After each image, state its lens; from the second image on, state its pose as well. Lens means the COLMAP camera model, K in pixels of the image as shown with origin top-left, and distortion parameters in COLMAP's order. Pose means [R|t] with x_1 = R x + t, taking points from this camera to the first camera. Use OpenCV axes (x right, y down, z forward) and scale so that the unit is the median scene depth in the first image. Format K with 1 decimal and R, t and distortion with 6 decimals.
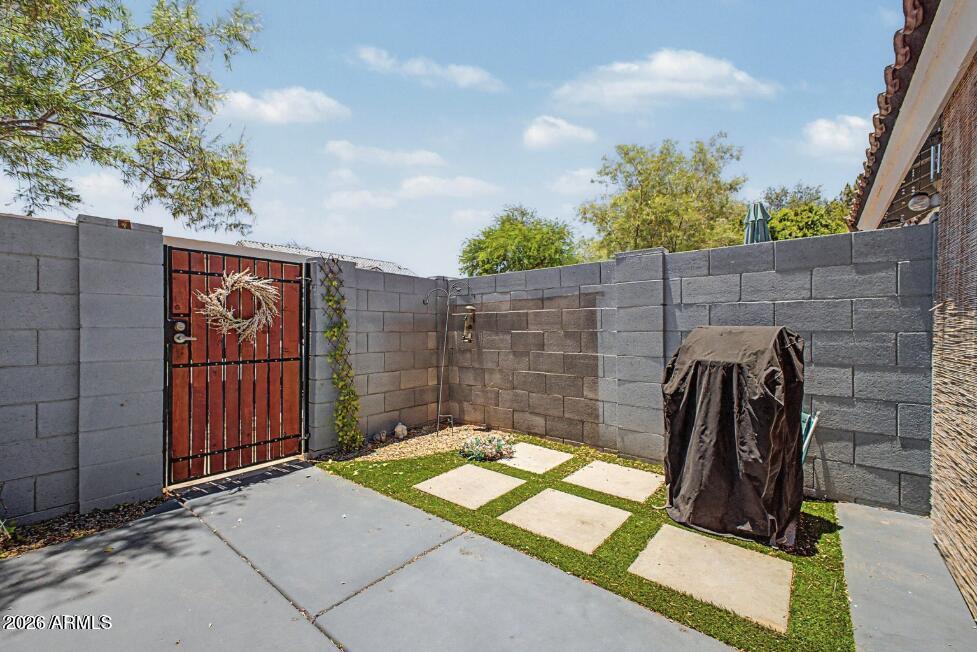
lens RADIAL K [[406.4, 0, 488.5], [0, 406.4, 326.0], [0, 0, 1]] dist [-0.000034, -0.000042]
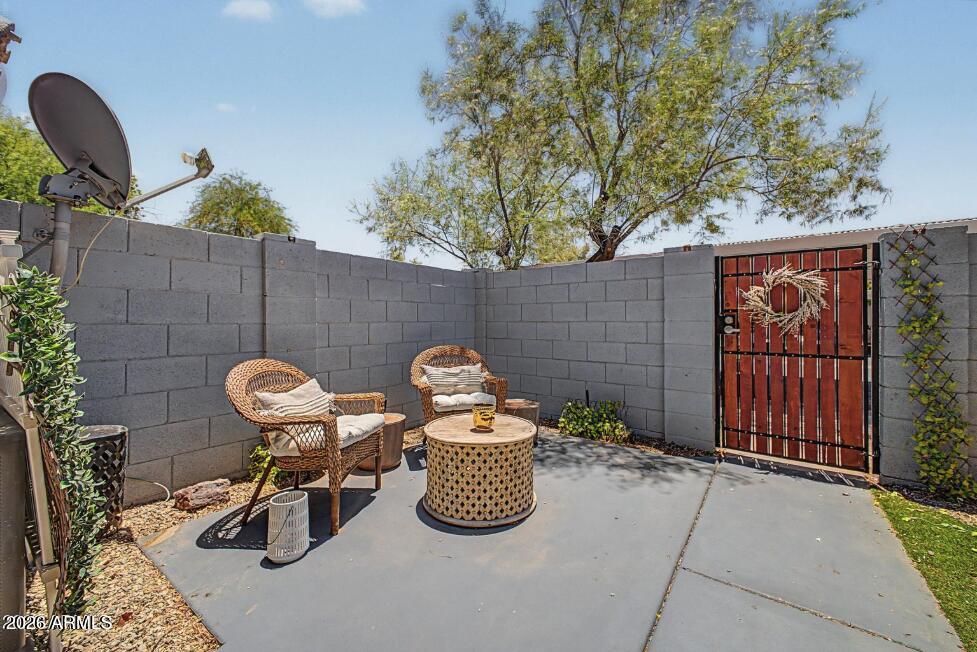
lens RADIAL K [[391.1, 0, 489.3], [0, 391.1, 320.5], [0, 0, 1]] dist [0.020459, -0.000105]
pose [[0.042957, -0.002780, -0.999073, 0.365381], [-0.000656, 0.999996, -0.002811, 0.005370], [0.999077, 0.000776, 0.042955, 0.209598]]
